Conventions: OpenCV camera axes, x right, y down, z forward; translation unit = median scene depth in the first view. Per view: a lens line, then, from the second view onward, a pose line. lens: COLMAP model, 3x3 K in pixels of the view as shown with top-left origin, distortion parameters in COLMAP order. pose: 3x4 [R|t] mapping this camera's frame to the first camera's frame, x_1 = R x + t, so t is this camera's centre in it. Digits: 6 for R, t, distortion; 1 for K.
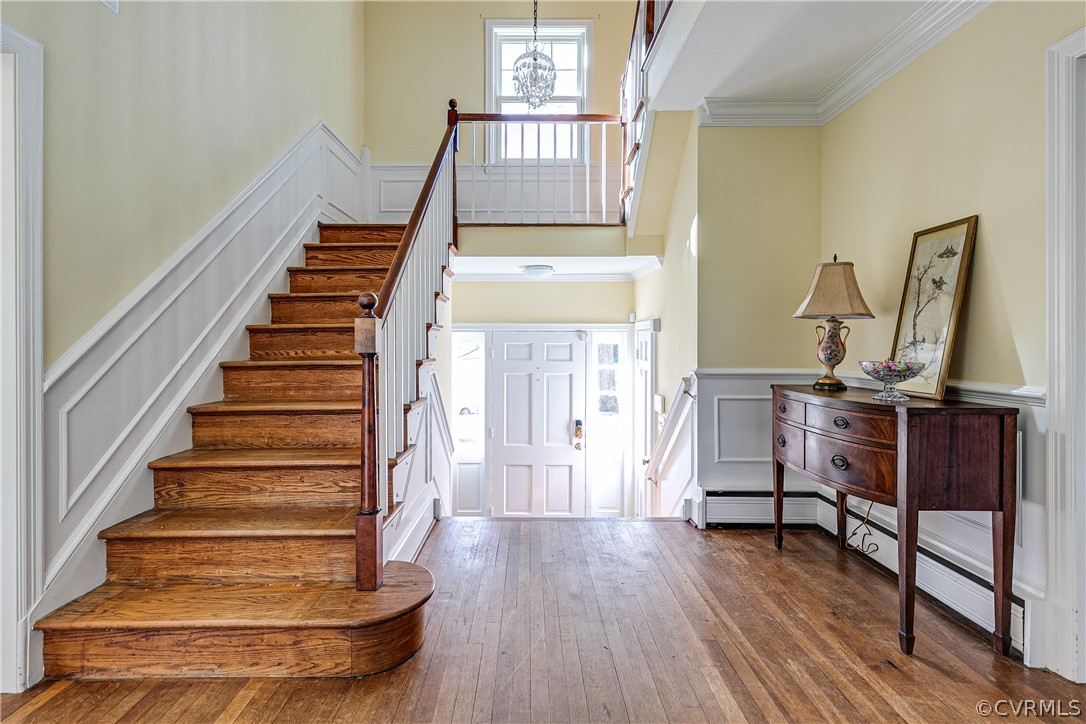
lens RADIAL K [[497.1, 0, 537.5], [0, 497.1, 346.6], [0, 0, 1]] dist [0.005527, 0.000142]
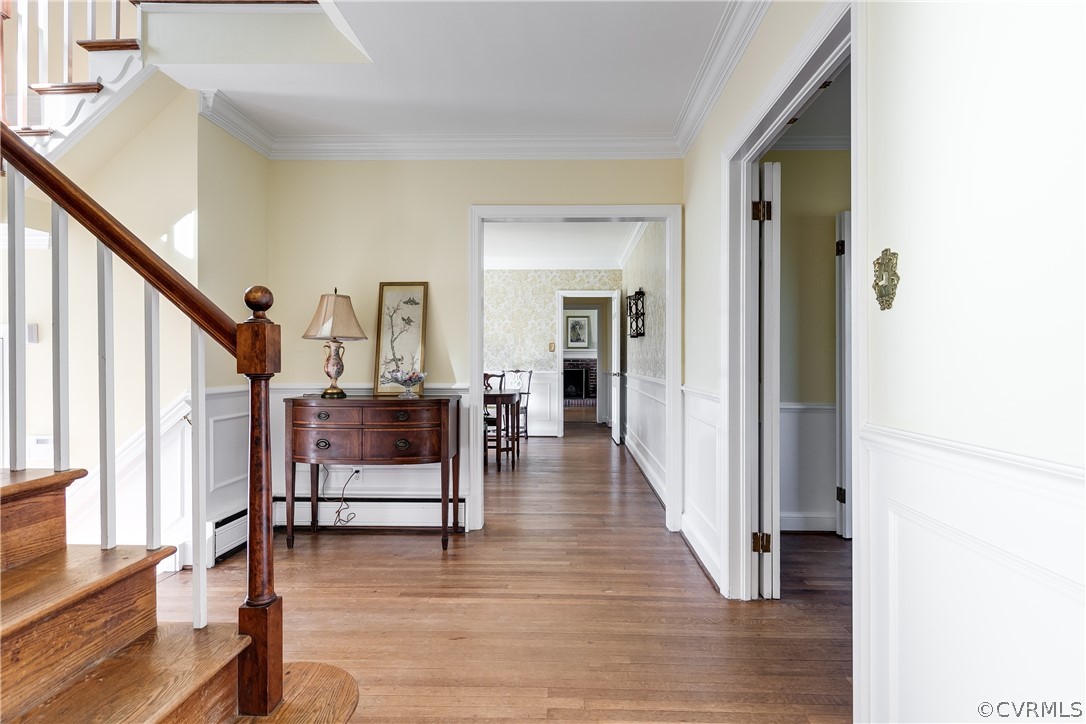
lens RADIAL K [[598.0, 0, 543.0], [0, 598.0, 362.0], [0, 0, 1]] dist [-0.000763, 0.000397]
pose [[0.047837, -0.003402, 0.998849, -0.974653], [0.006961, 0.999971, 0.003072, -0.002484], [-0.998831, 0.006806, 0.047859, 0.475721]]
